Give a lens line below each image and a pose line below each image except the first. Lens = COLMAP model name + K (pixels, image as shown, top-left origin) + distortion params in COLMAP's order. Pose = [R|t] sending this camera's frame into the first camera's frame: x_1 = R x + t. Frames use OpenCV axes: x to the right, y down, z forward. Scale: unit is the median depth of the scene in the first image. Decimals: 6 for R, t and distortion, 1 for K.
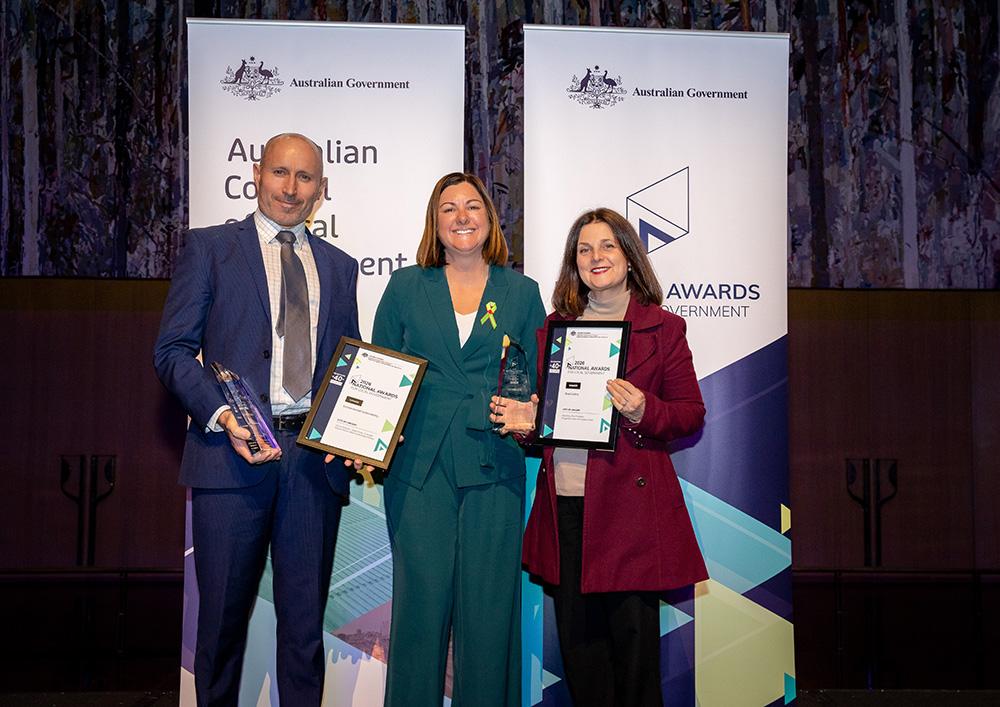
lens RADIAL K [[1673.7, 0, 536.8], [0, 1673.7, 323.0], [0, 0, 1]] dist [0.052319, 0.000000]
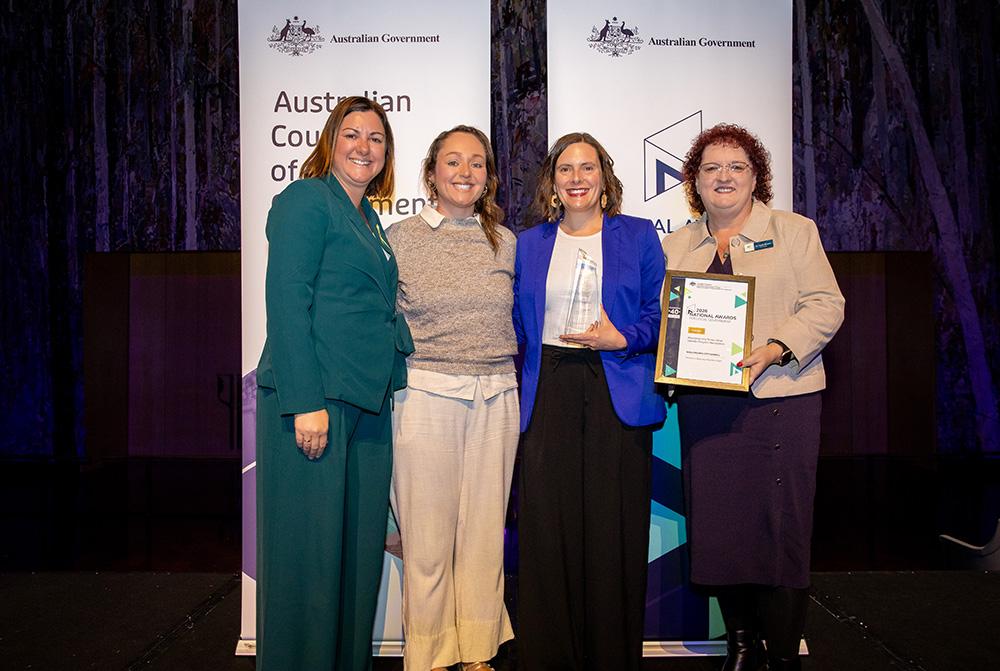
lens RADIAL K [[5098.5, 0, 521.6], [0, 5098.5, 326.4], [0, 0, 1]] dist [-2.904443, 0.000000]
pose [[0.999139, -0.008659, -0.040587, 0.151035], [0.010756, 0.998602, 0.051745, -0.177173], [0.040082, -0.052137, 0.997835, -3.187963]]
